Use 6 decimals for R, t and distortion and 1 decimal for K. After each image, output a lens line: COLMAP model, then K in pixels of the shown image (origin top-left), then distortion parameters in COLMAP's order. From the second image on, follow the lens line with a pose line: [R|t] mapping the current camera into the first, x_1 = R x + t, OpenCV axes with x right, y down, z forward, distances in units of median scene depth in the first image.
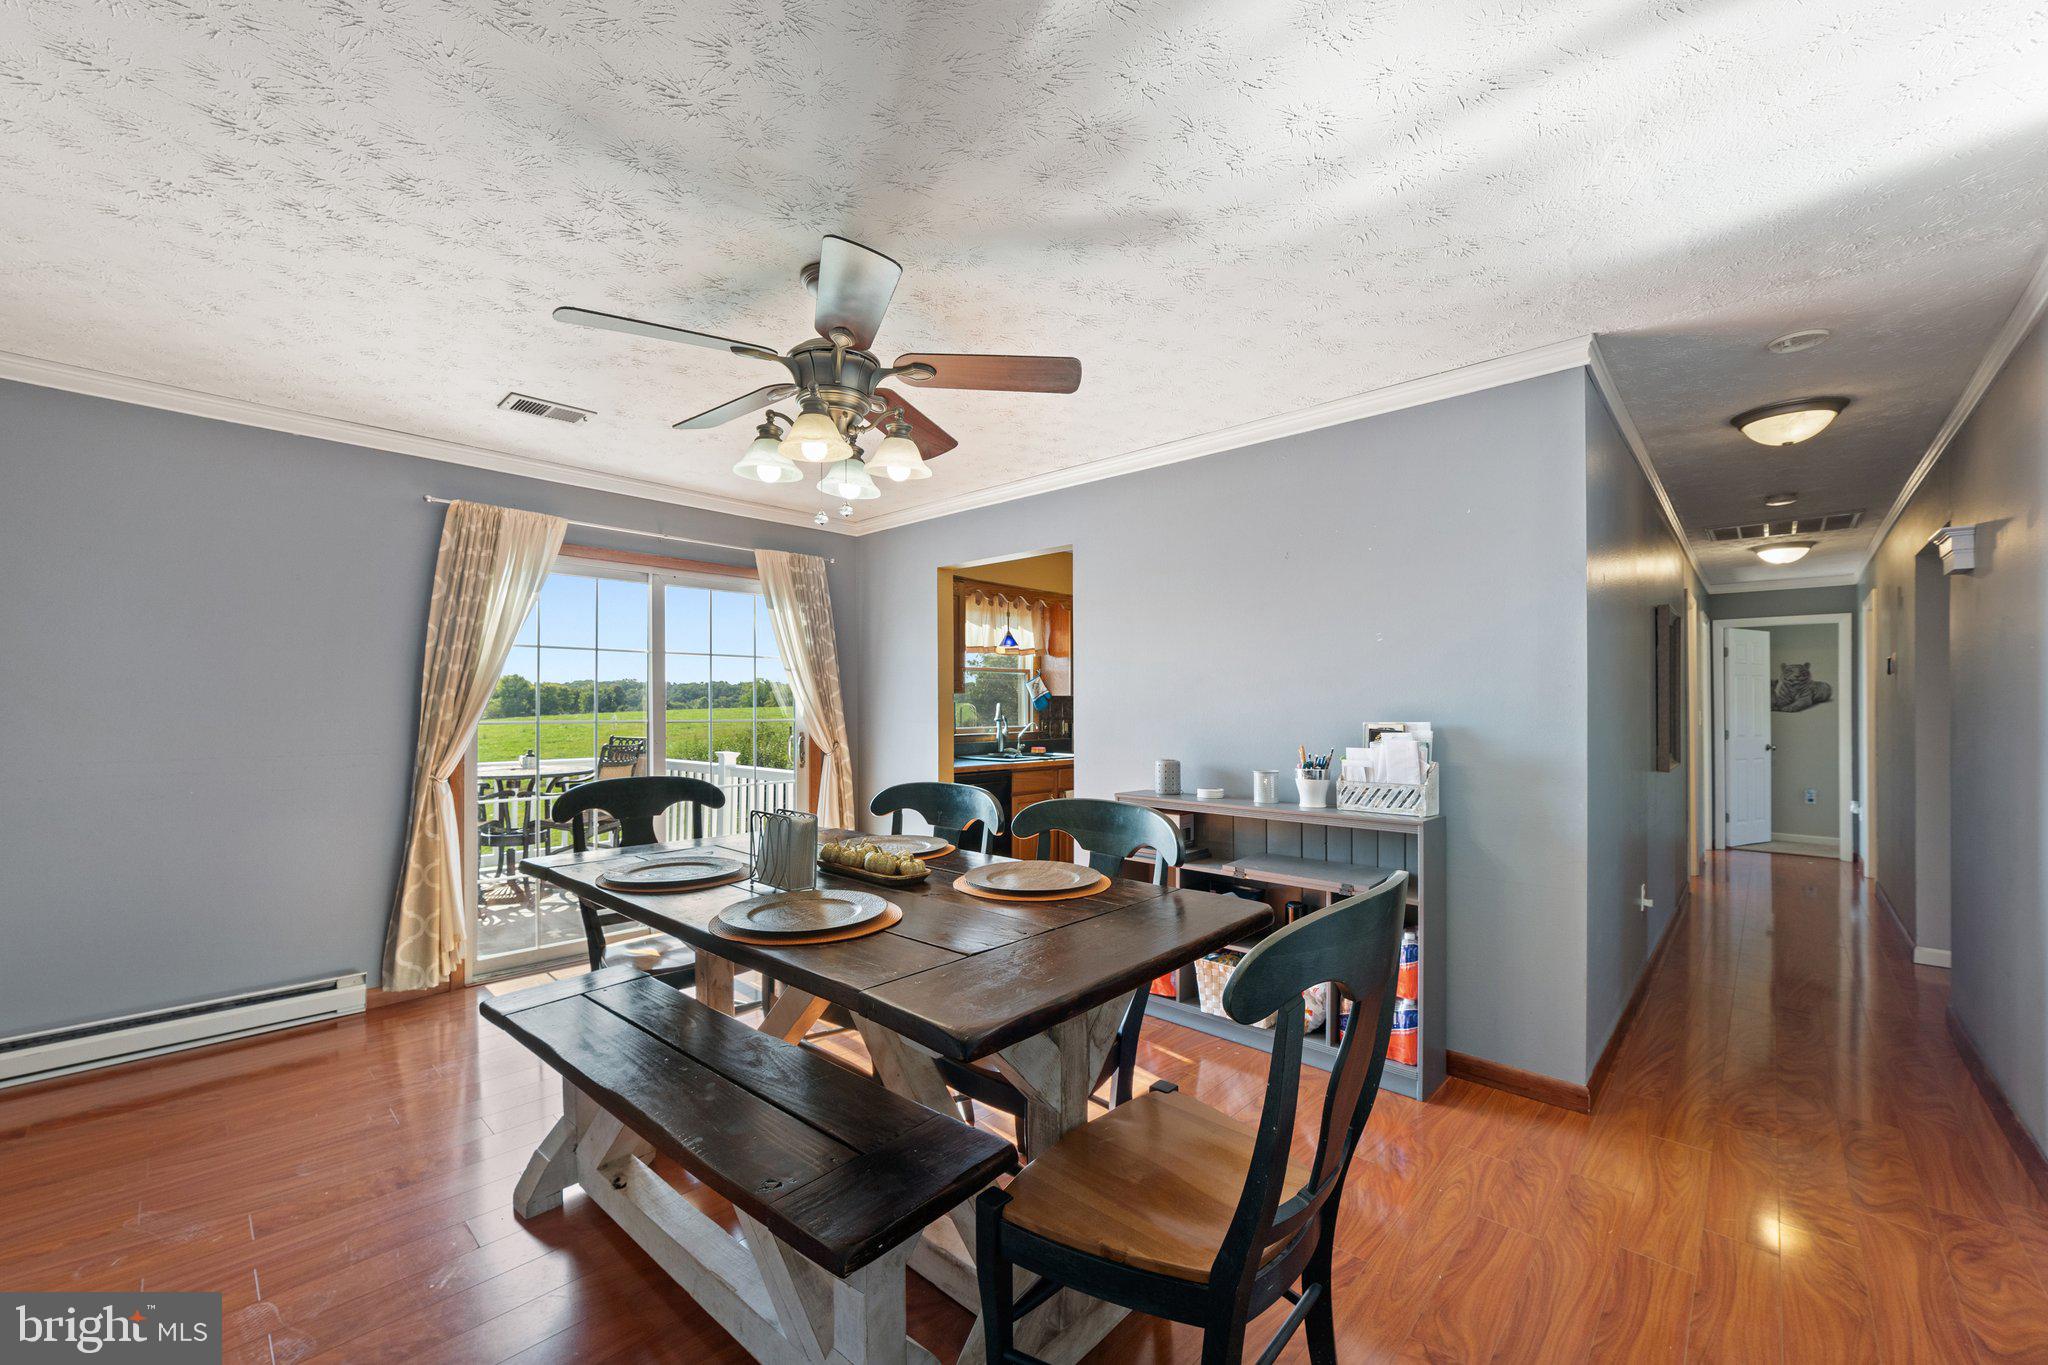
lens RADIAL K [[786.6, 0, 1003.1], [0, 786.6, 698.6], [0, 0, 1]] dist [-0.016279, 0.003231]
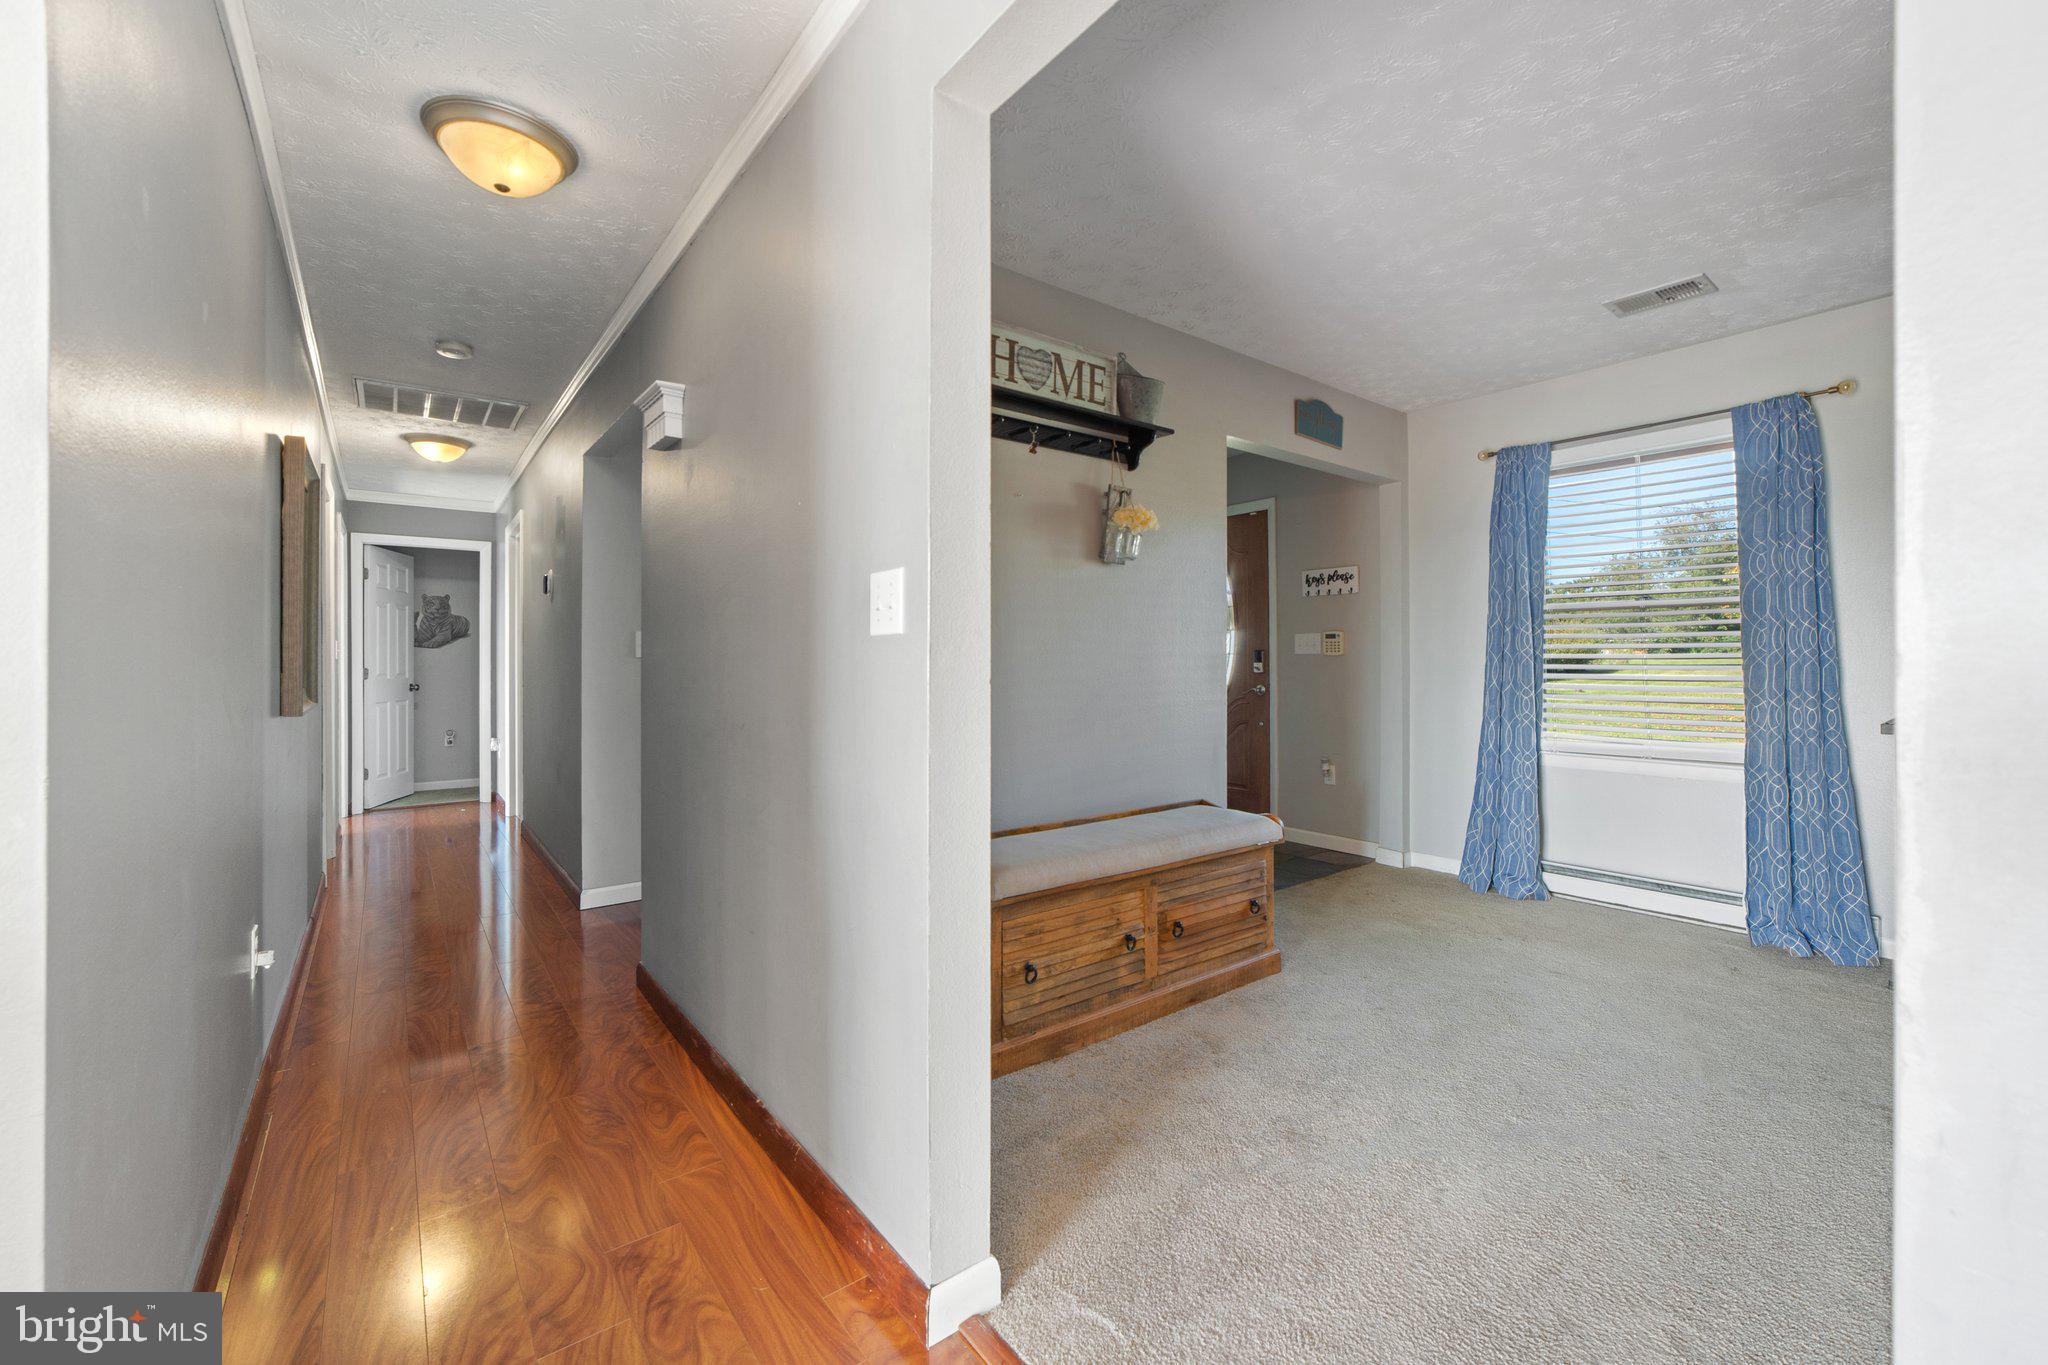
lens RADIAL K [[818.8, 0, 1027.5], [0, 818.8, 648.7], [0, 0, 1]] dist [-0.012126, 0.000258]
pose [[0.124995, 0.007229, 0.992131, 0.197650], [-0.003002, 0.999972, -0.006908, 0.029062], [-0.992153, -0.002115, 0.125013, 0.237930]]
